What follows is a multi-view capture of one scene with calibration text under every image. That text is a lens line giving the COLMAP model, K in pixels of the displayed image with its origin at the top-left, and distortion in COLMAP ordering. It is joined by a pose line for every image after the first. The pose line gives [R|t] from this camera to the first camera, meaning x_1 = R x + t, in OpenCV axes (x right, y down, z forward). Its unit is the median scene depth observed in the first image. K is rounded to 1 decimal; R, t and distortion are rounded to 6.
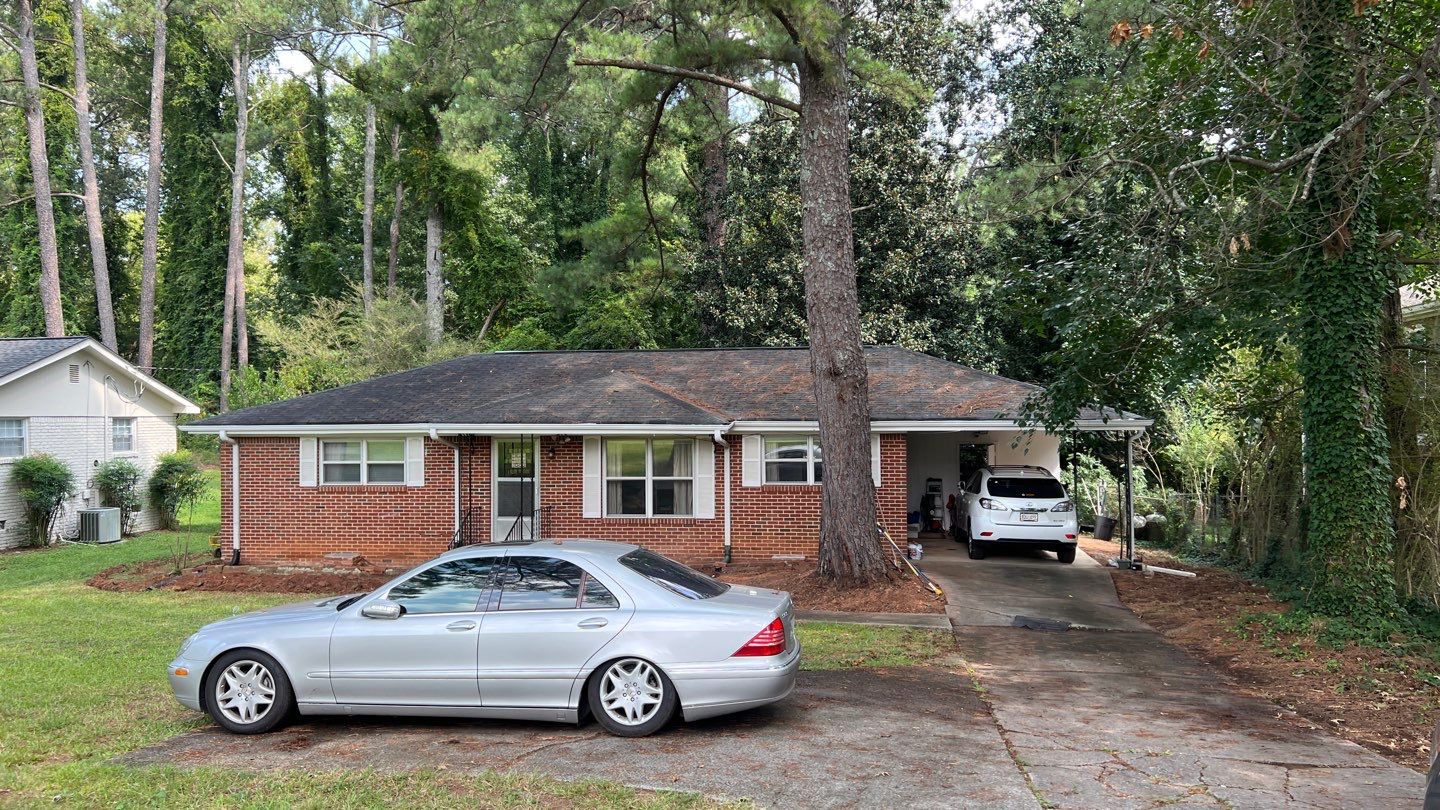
lens RADIAL K [[1084.8, 0, 726.5], [0, 1084.8, 404.6], [0, 0, 1]] dist [0.078263, -0.104113]
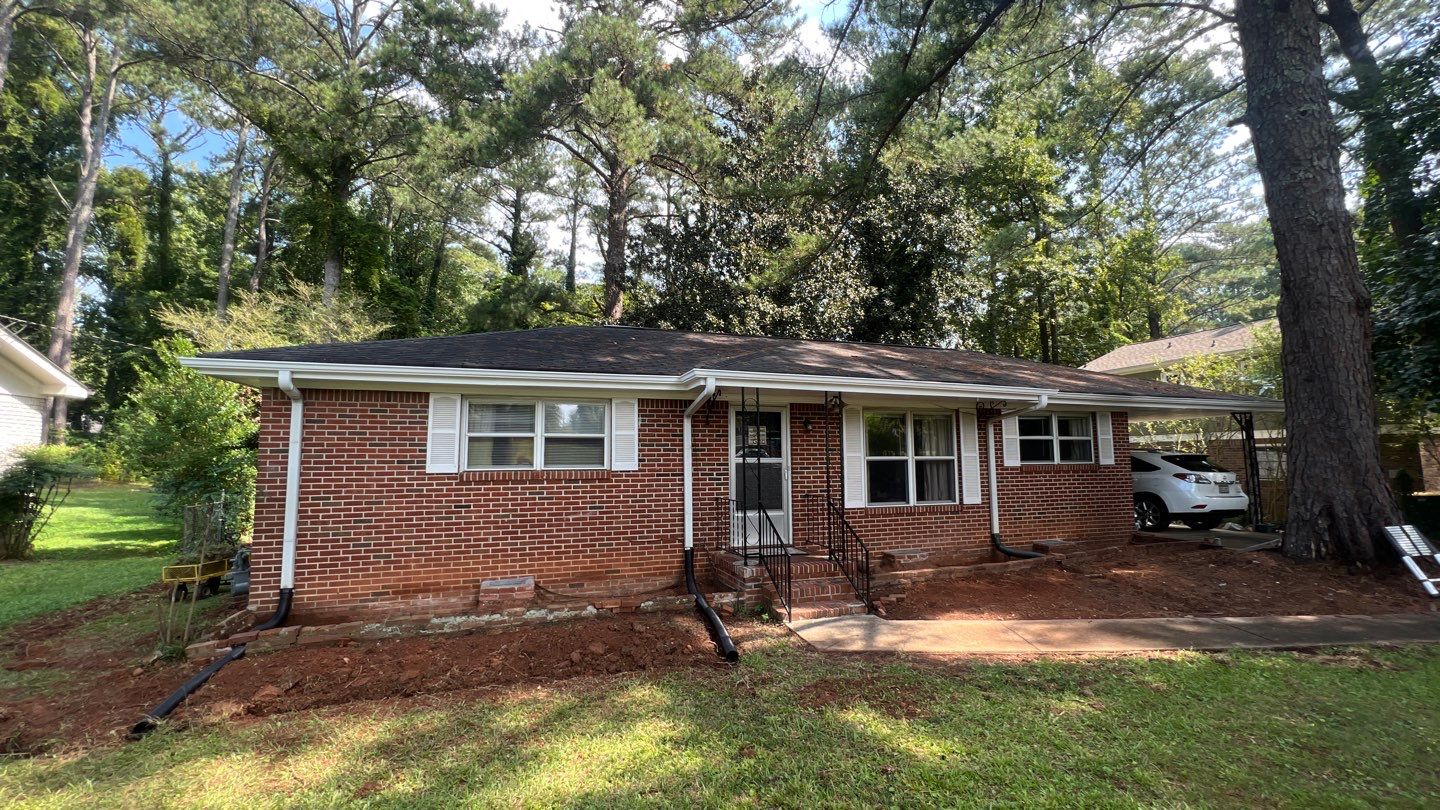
lens RADIAL K [[581.6, 0, 714.4], [0, 581.6, 408.3], [0, 0, 1]] dist [-0.005140, 0.000145]
pose [[0.887759, 0.043807, 0.458219, -0.409154], [-0.006146, 0.996500, -0.083361, 0.066798], [-0.460267, 0.071188, 0.884922, 0.658140]]
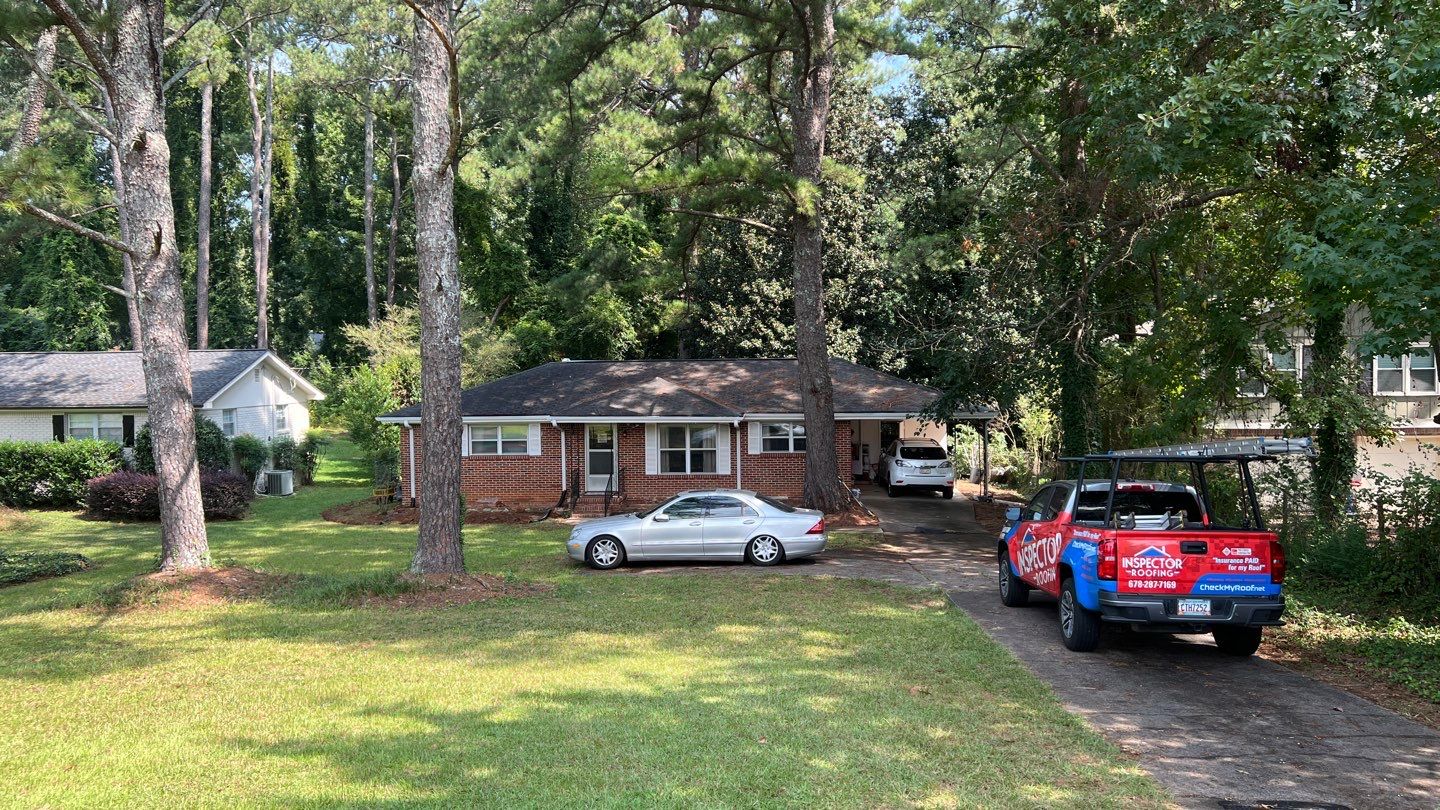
lens RADIAL K [[1089.2, 0, 708.7], [0, 1089.2, 407.7], [0, 0, 1]] dist [0.076634, -0.000931]
pose [[0.997662, -0.008486, 0.067807, -0.145736], [0.004917, 0.998602, 0.052638, -0.073996], [-0.068158, -0.052181, 0.996309, -0.561942]]
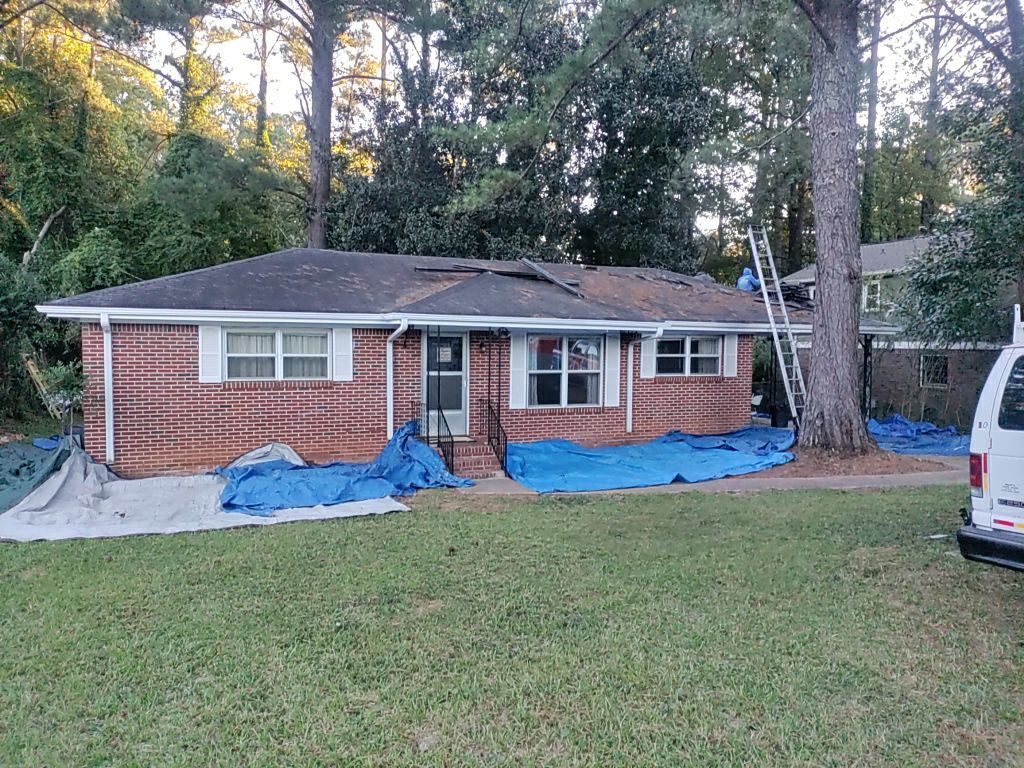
lens RADIAL K [[752.6, 0, 512.0], [0, 752.6, 384.0], [0, 0, 1]] dist [0.045525, -0.050884]
pose [[0.845631, -0.012258, 0.533627, -0.514846], [-0.022758, 0.997999, 0.058990, 0.036142], [-0.533283, -0.062028, 0.843660, 0.380060]]
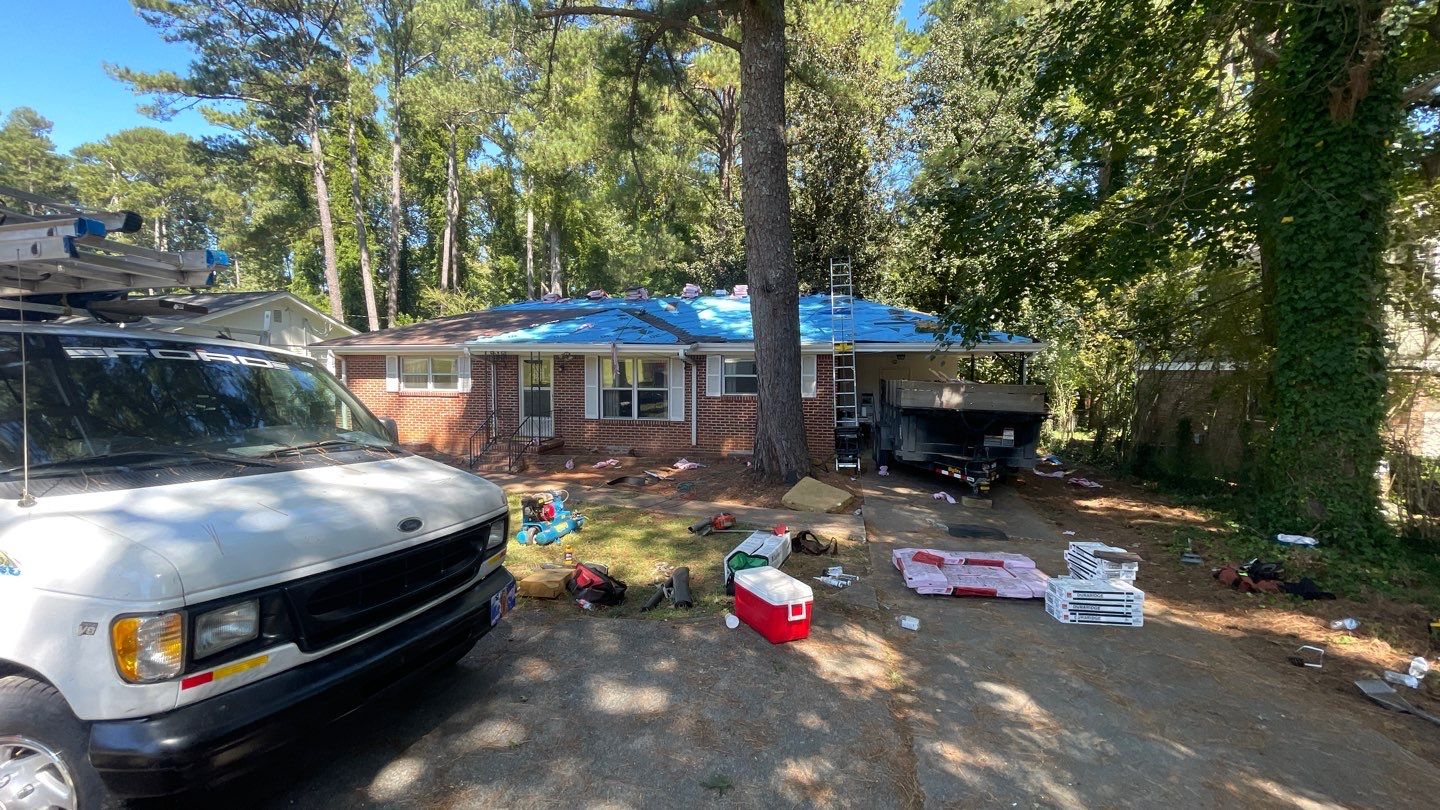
lens RADIAL K [[582.2, 0, 721.0], [0, 582.2, 398.6], [0, 0, 1]] dist [0.001131, 0.000090]
pose [[0.998130, 0.016644, -0.058818, 0.069466], [-0.012801, 0.997796, 0.065116, 0.032740], [0.059772, -0.064241, 0.996143, 0.316364]]
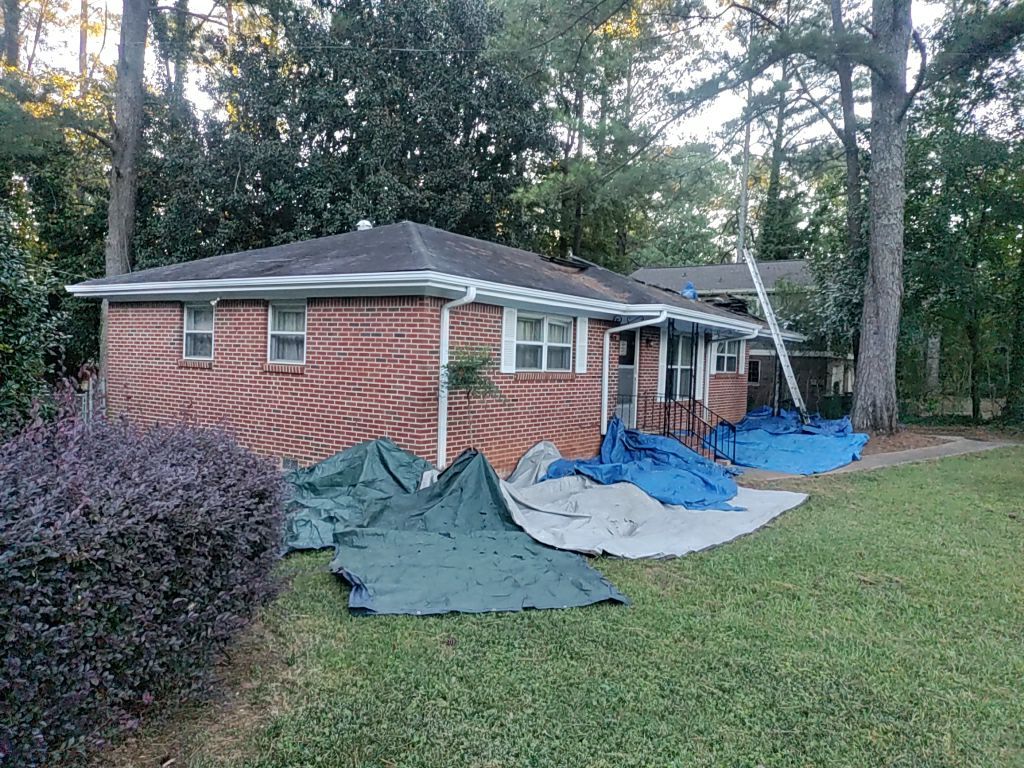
lens RADIAL K [[752.6, 0, 512.0], [0, 752.6, 384.0], [0, 0, 1]] dist [0.045525, -0.050884]
pose [[0.432206, -0.008550, 0.901734, -0.872838], [-0.051152, 0.998113, 0.033981, 0.066410], [-0.900323, -0.060812, 0.430953, 0.798495]]
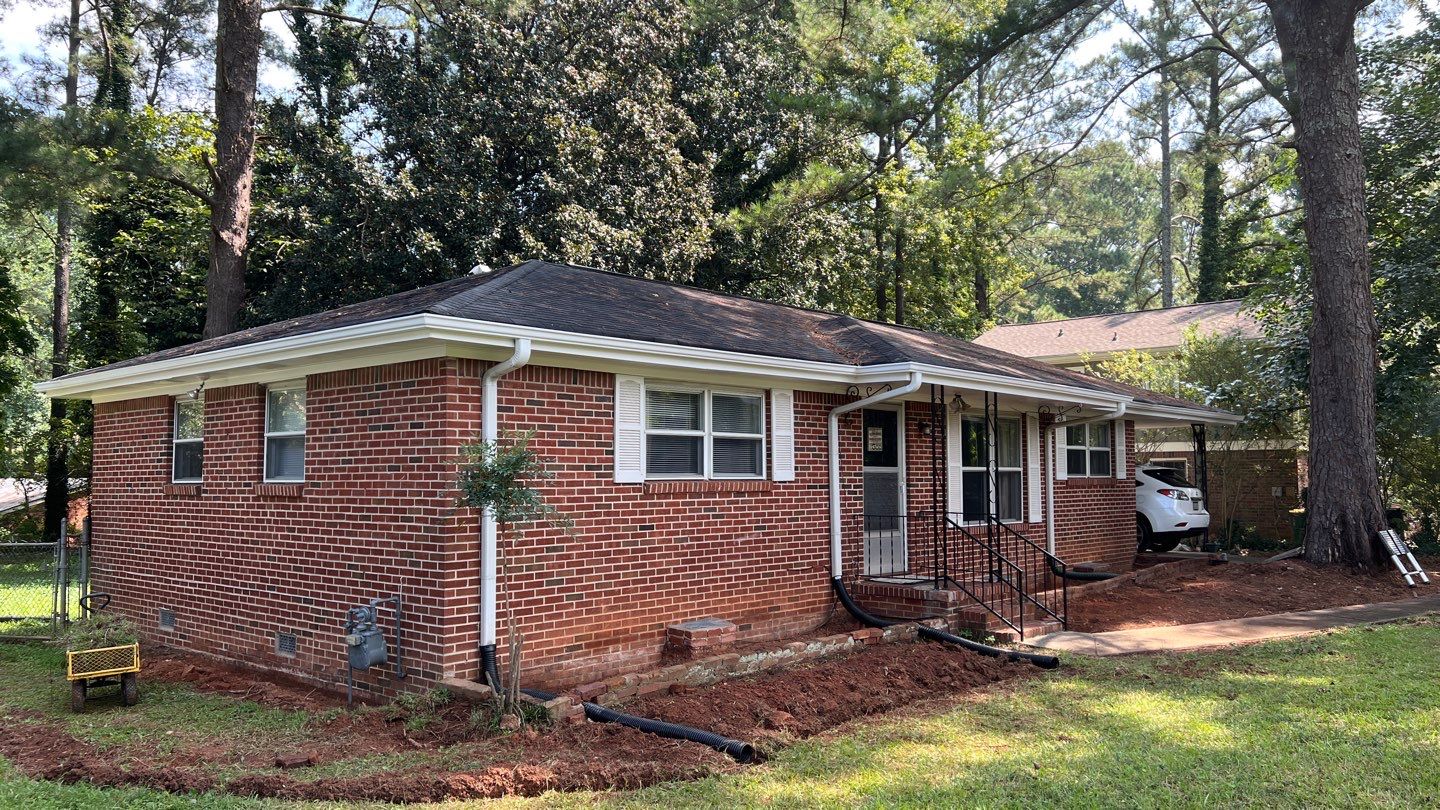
lens RADIAL K [[1084.8, 0, 726.5], [0, 1084.8, 404.6], [0, 0, 1]] dist [0.078263, -0.104113]
pose [[0.545664, 0.061604, 0.835737, -0.762918], [-0.011461, 0.997750, -0.066064, 0.073833], [-0.837926, 0.026470, 0.545142, 0.740895]]
